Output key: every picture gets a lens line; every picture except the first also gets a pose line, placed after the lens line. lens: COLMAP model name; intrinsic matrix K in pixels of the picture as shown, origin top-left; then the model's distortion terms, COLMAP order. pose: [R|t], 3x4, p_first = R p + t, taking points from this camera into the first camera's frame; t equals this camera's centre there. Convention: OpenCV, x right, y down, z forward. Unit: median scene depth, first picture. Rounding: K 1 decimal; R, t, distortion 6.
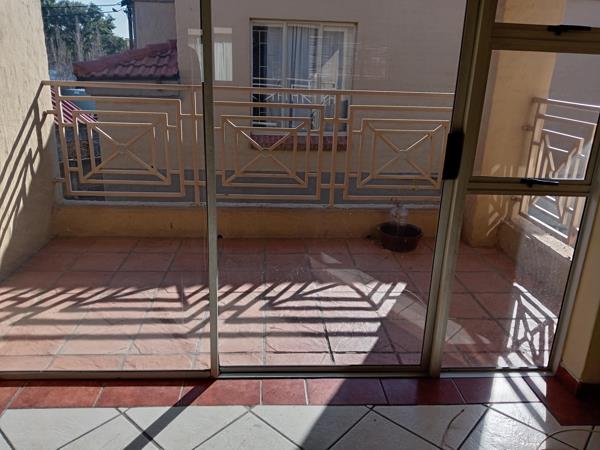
lens RADIAL K [[472.4, 0, 300.0], [0, 472.4, 225.0], [0, 0, 1]] dist [0.122910, -0.202522]
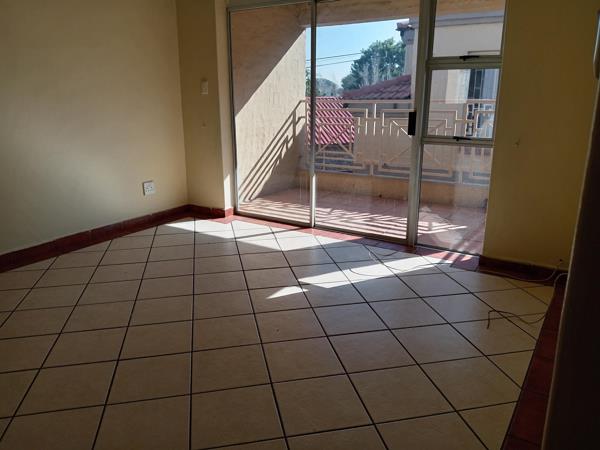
lens RADIAL K [[472.4, 0, 300.0], [0, 472.4, 225.0], [0, 0, 1]] dist [0.122910, -0.202522]
pose [[0.801285, 0.126549, -0.584746, 0.624392], [-0.161016, 0.986927, -0.007054, 0.198415], [0.576209, 0.099806, 0.811186, -0.465174]]
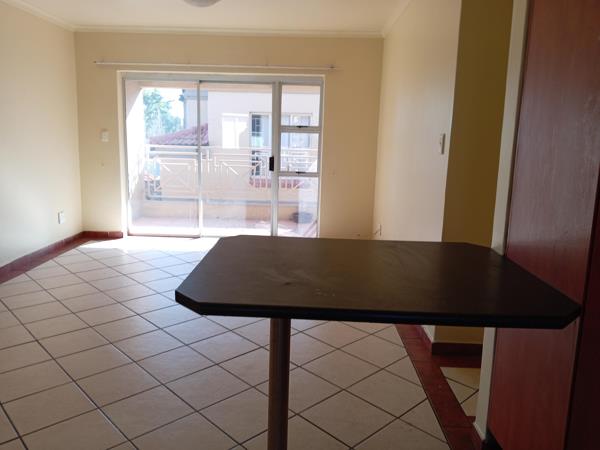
lens RADIAL K [[481.4, 0, 278.3], [0, 481.4, 223.8], [0, 0, 1]] dist [0.221257, -0.000067]
pose [[0.990418, 0.008651, -0.137828, 0.438714], [-0.028537, 0.989316, -0.142965, 0.391772], [0.135119, 0.145529, 0.980084, -1.162992]]
